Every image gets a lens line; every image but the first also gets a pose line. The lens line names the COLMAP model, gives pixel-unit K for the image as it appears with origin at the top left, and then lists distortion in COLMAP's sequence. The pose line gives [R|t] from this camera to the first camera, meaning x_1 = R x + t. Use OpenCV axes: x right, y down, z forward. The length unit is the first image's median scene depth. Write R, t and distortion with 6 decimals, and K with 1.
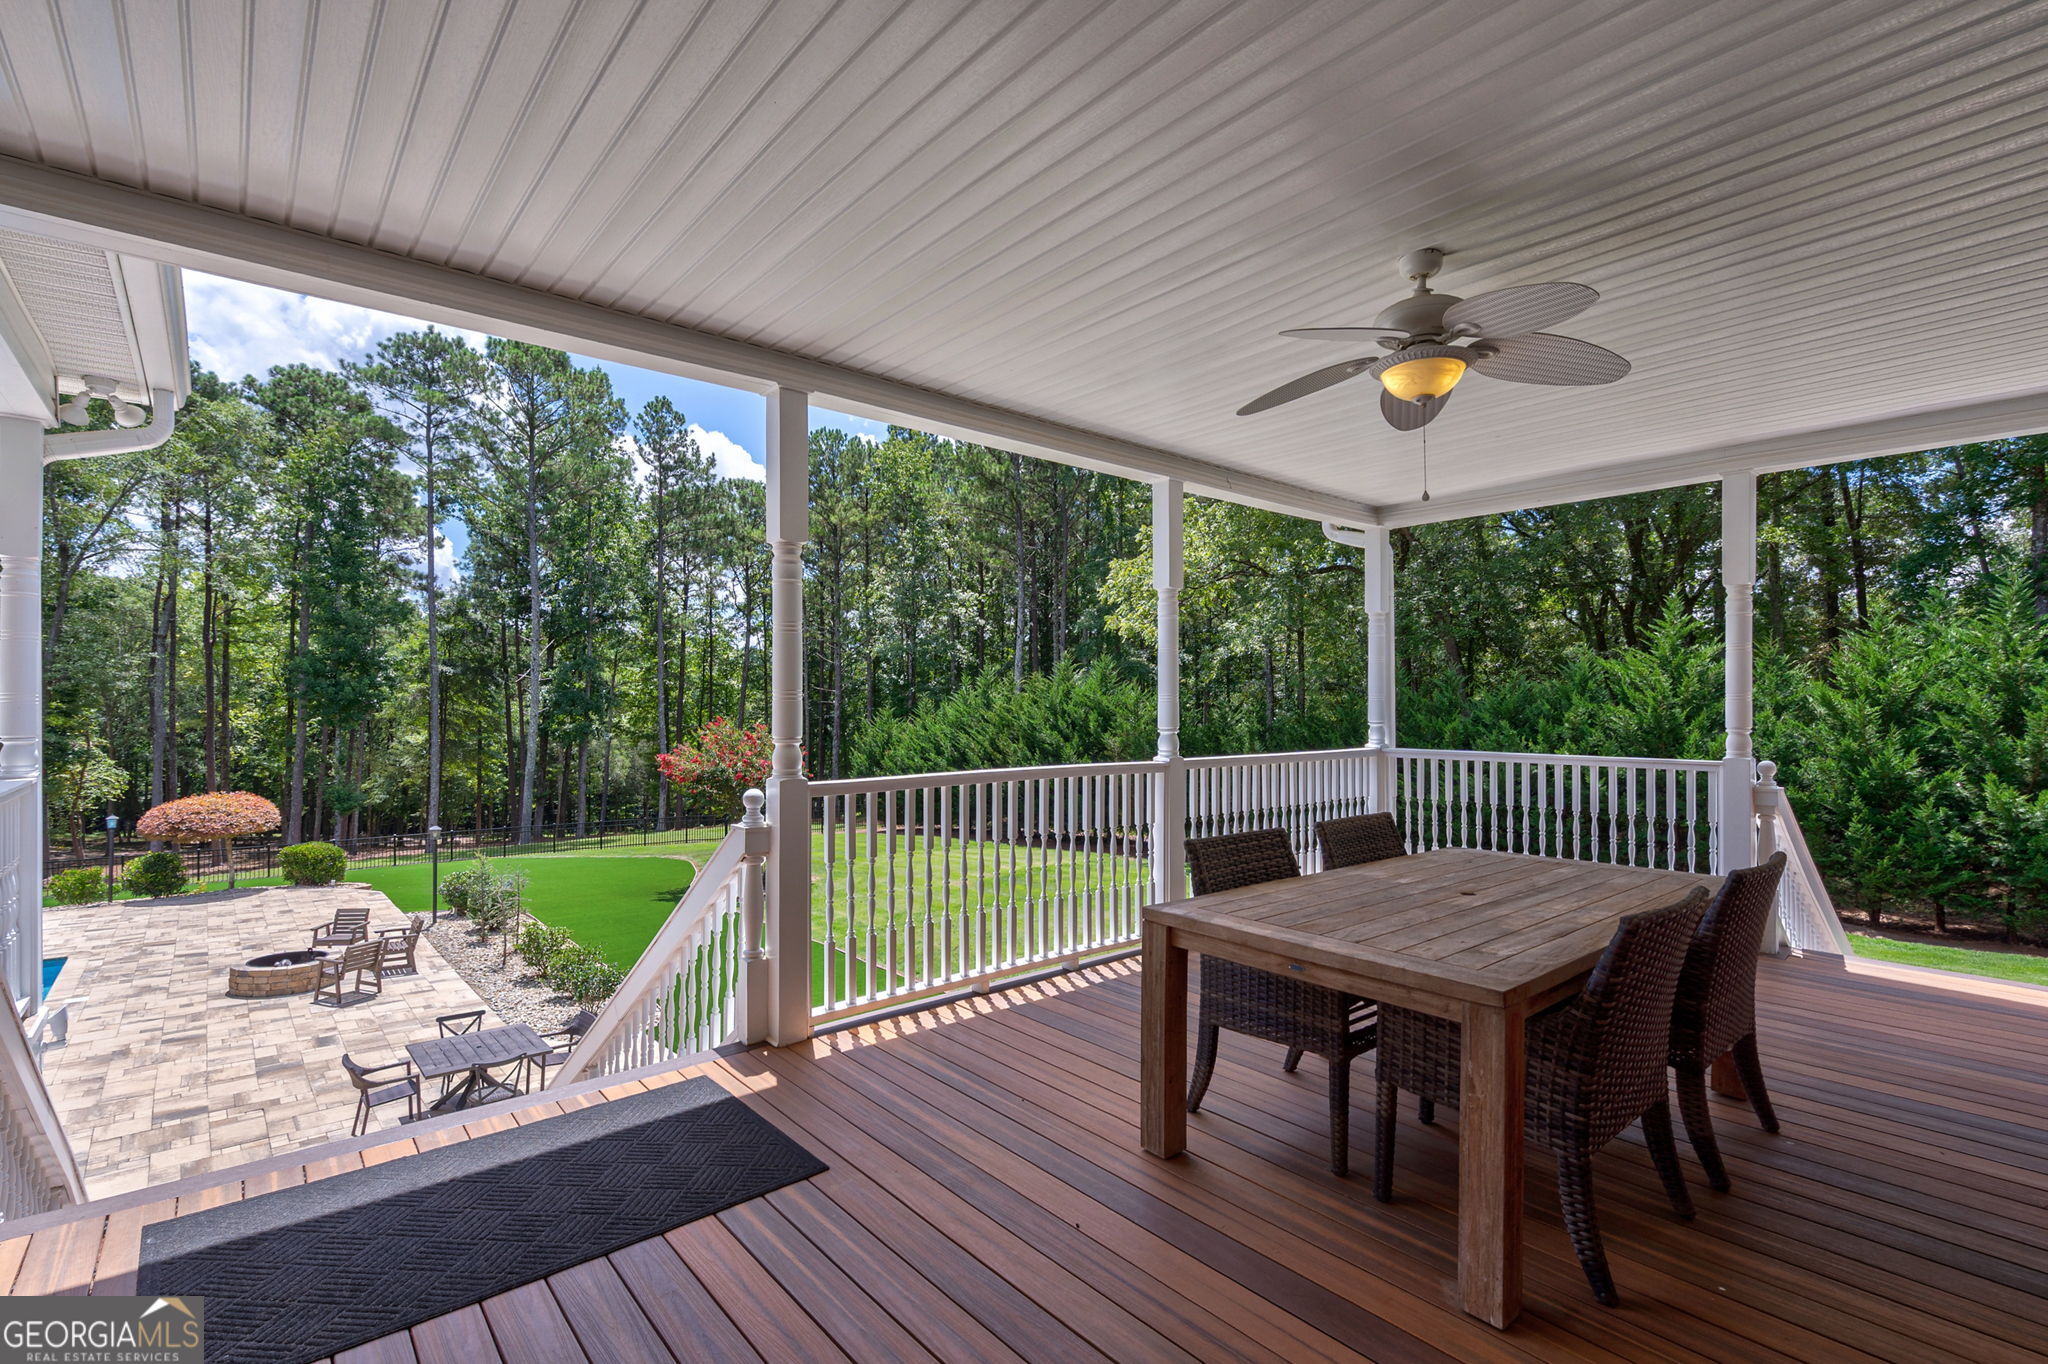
lens RADIAL K [[931.8, 0, 1014.2], [0, 931.8, 697.9], [0, 0, 1]] dist [-0.004621, 0.001529]
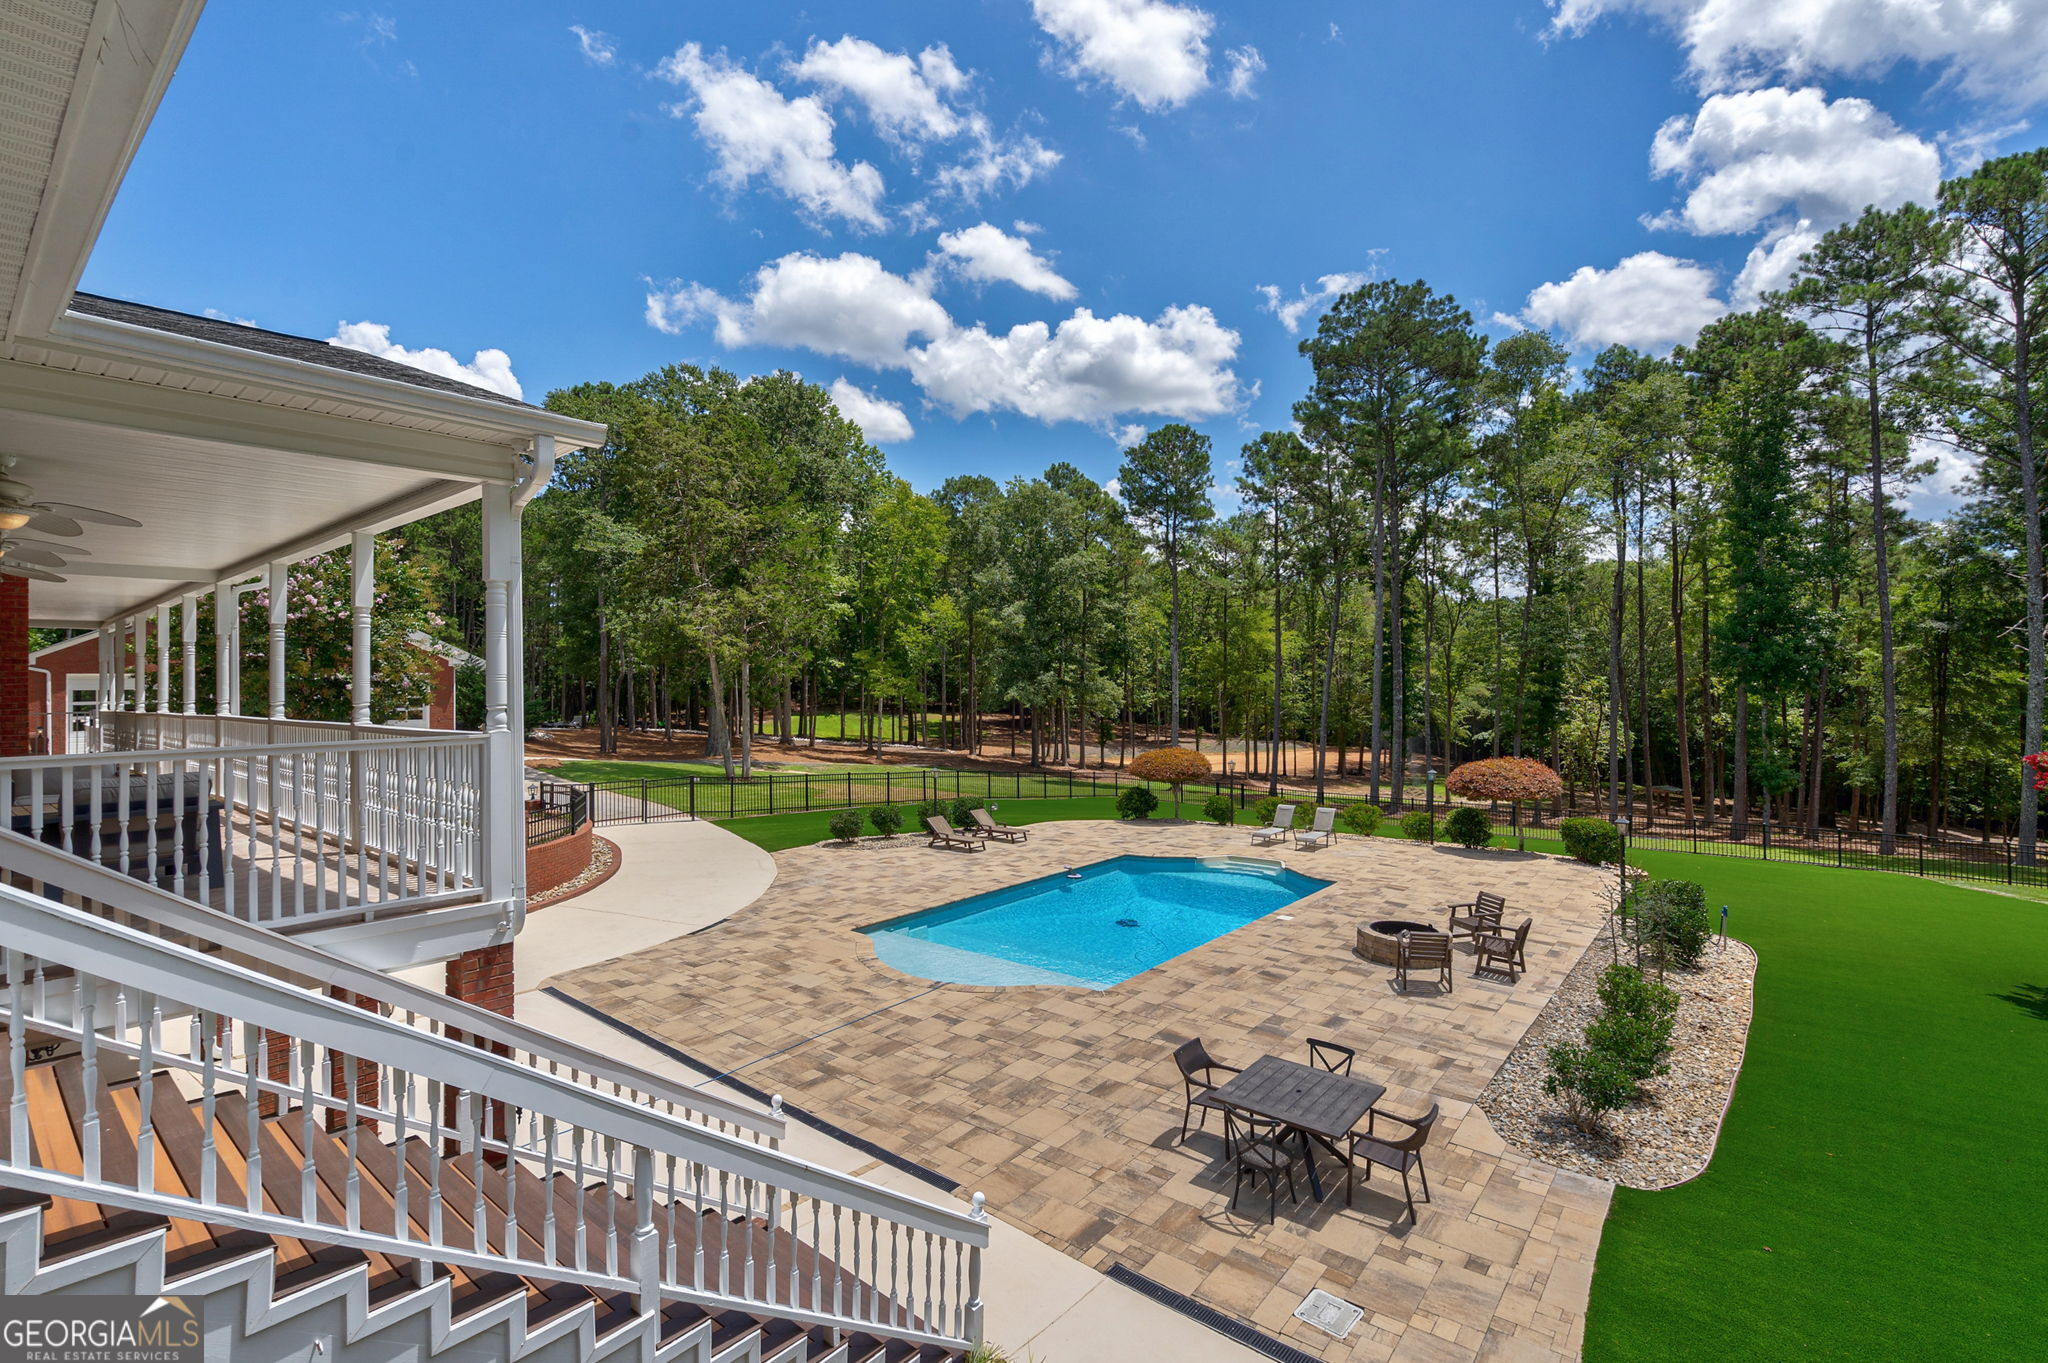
lens RADIAL K [[931.8, 0, 1028.7], [0, 931.8, 673.5], [0, 0, 1]] dist [-0.004621, 0.001529]
pose [[0.181791, -0.008844, -0.983297, 0.089146], [0.017958, 0.999823, -0.005673, 0.002943], [0.983173, -0.016627, 0.181917, 0.289830]]
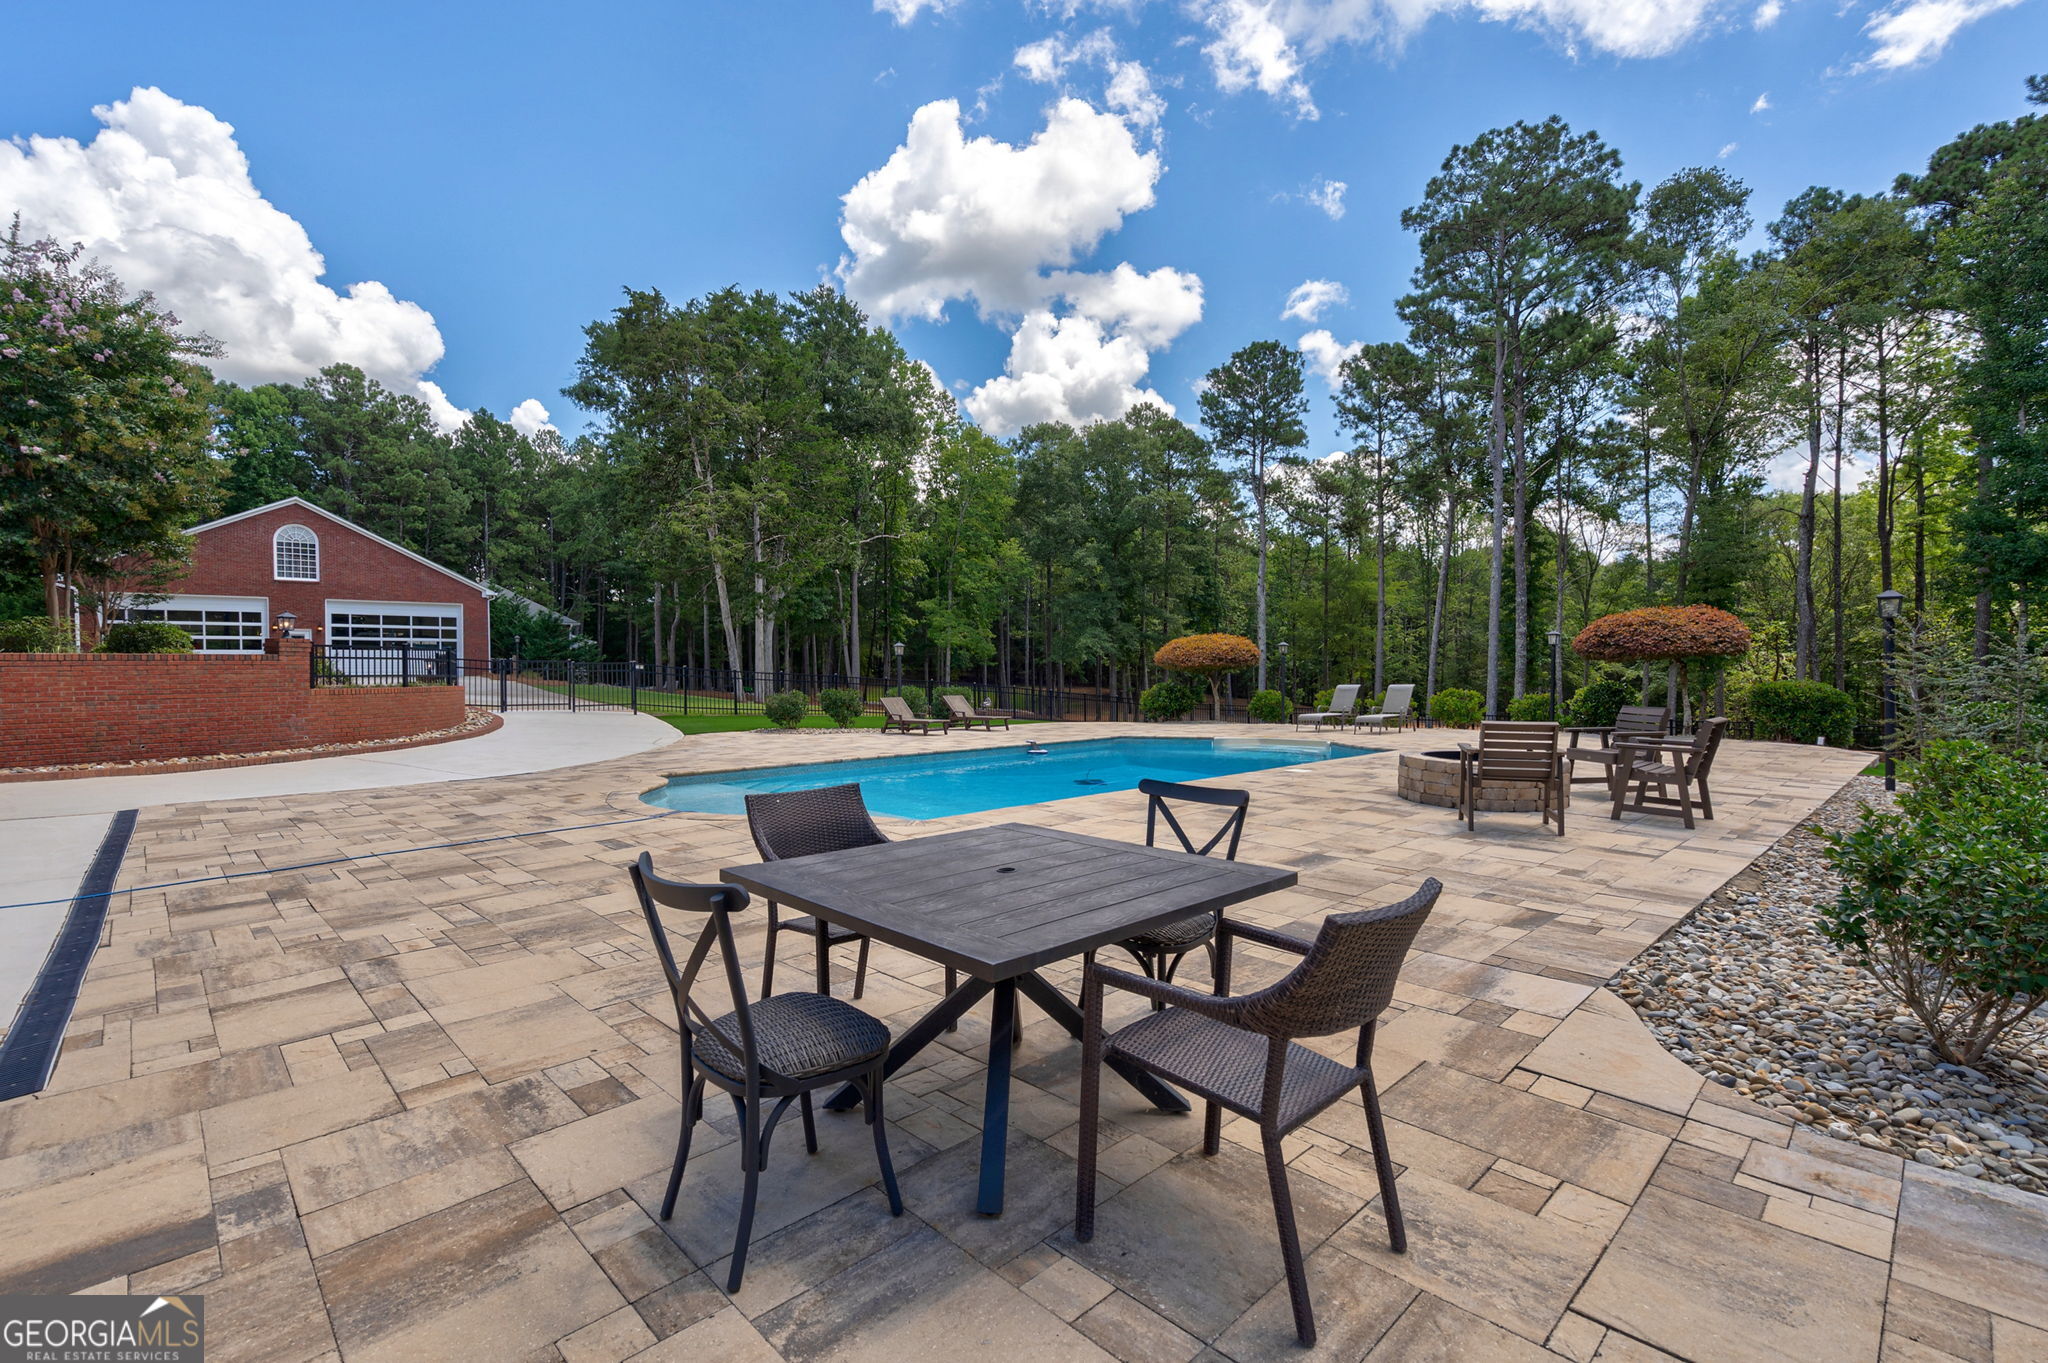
lens RADIAL K [[931.8, 0, 1006.5], [0, 931.8, 684.5], [0, 0, 1]] dist [-0.004621, 0.001529]
pose [[0.047636, 0.019693, -0.998671, -0.146142], [0.022488, 0.999531, 0.020783, 0.147403], [0.998612, -0.023448, 0.047171, 0.460249]]
